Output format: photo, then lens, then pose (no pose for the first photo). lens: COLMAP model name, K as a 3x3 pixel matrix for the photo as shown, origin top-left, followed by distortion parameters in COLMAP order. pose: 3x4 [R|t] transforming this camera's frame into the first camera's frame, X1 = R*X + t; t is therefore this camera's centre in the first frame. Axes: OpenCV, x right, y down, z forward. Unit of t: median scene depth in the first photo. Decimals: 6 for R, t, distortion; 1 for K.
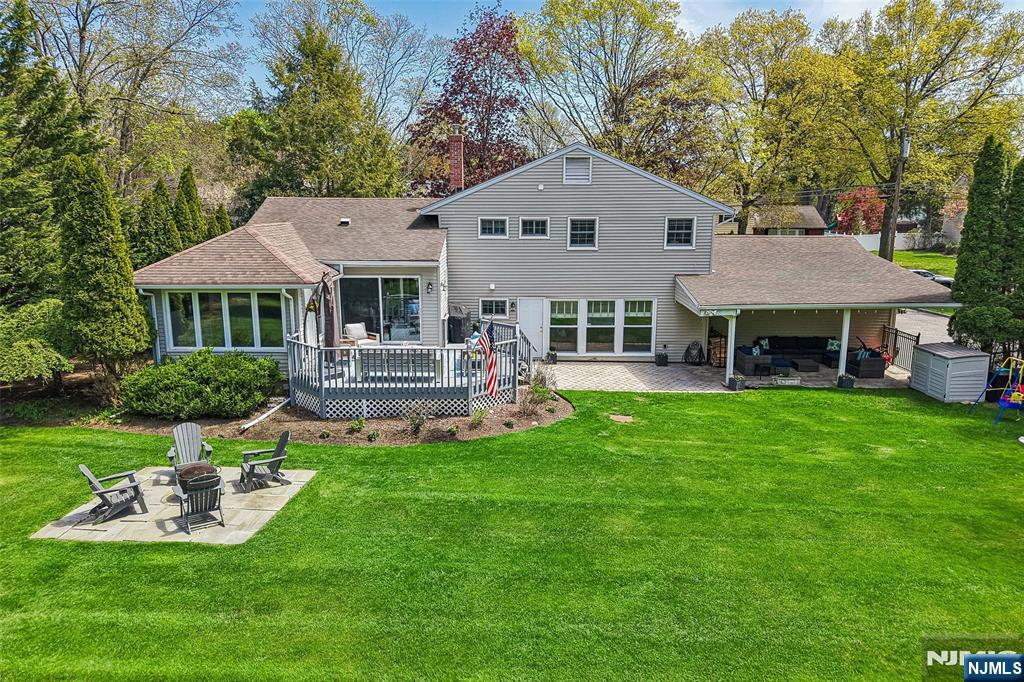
lens RADIAL K [[670.0, 0, 512.0], [0, 670.0, 341.0], [0, 0, 1]] dist [0.002779, -0.002097]
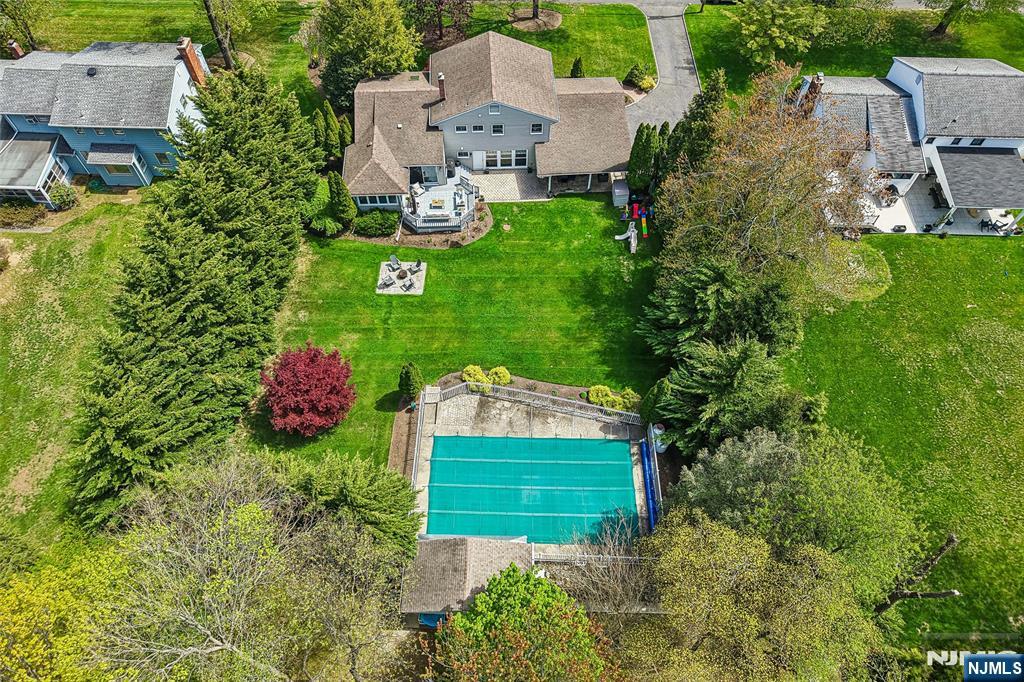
lens RADIAL K [[670.0, 0, 512.0], [0, 670.0, 341.0], [0, 0, 1]] dist [0.002779, -0.002097]
pose [[0.998170, -0.049255, 0.035090, 0.037028], [0.006162, 0.660045, 0.751200, -1.677216], [-0.060161, -0.749609, 0.659141, -1.350964]]
